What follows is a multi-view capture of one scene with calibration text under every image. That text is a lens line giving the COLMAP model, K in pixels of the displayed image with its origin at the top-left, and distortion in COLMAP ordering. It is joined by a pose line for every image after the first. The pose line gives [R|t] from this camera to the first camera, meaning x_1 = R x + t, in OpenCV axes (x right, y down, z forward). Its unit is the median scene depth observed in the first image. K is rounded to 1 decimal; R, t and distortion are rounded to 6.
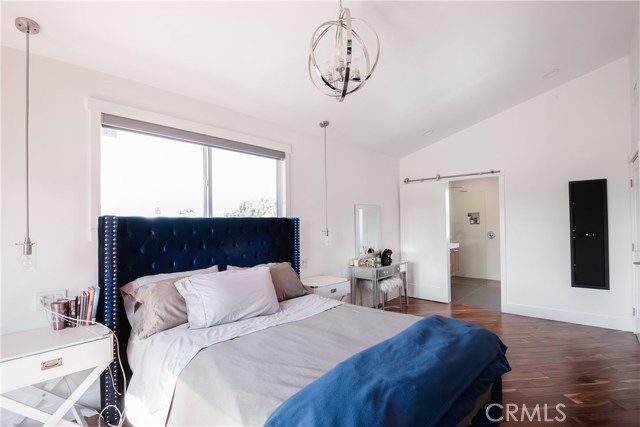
lens RADIAL K [[306.0, 0, 320.0], [0, 306.0, 213.5], [0, 0, 1]] dist [-0.020119, -0.001580]
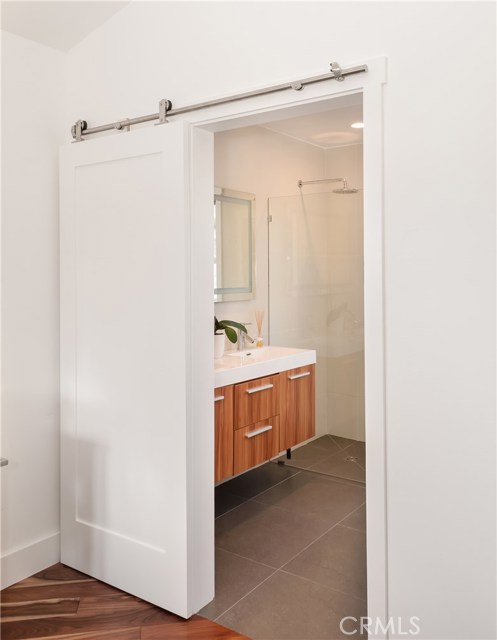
lens RADIAL K [[592.6, 0, 249.9], [0, 592.6, 258.8], [0, 0, 1]] dist [0.062061, 0.000361]
pose [[0.991976, 0.018577, 0.125054, 0.366169], [-0.019488, 0.999792, 0.006066, -0.000914], [-0.124915, -0.008454, 0.992131, 0.461877]]
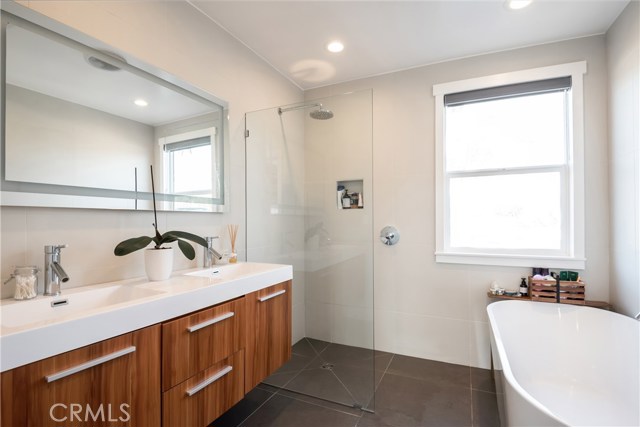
lens RADIAL K [[306.0, 0, 320.0], [0, 306.0, 213.5], [0, 0, 1]] dist [-0.020119, -0.001580]
pose [[0.955089, 0.018327, 0.295751, 0.469446], [-0.017523, 0.999832, -0.005369, 0.058781], [-0.295800, -0.000054, 0.955250, 0.846735]]
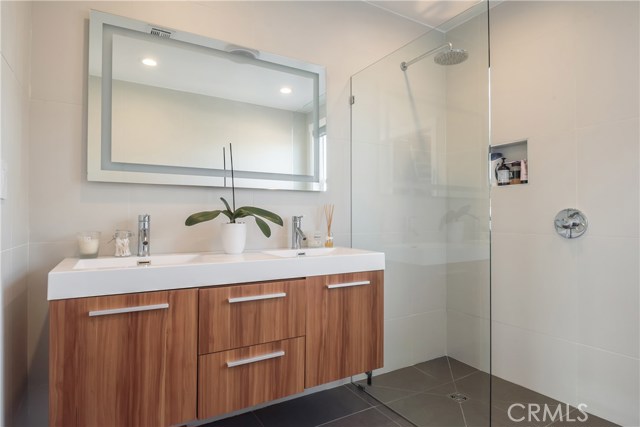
lens RADIAL K [[358.8, 0, 320.0], [0, 358.8, 213.5], [0, 0, 1]] dist [0.007605, 0.000882]
pose [[0.959114, 0.012082, -0.282762, 0.581873], [-0.007620, 0.999829, 0.016876, 0.076022], [0.282917, -0.014031, 0.959042, 0.856444]]
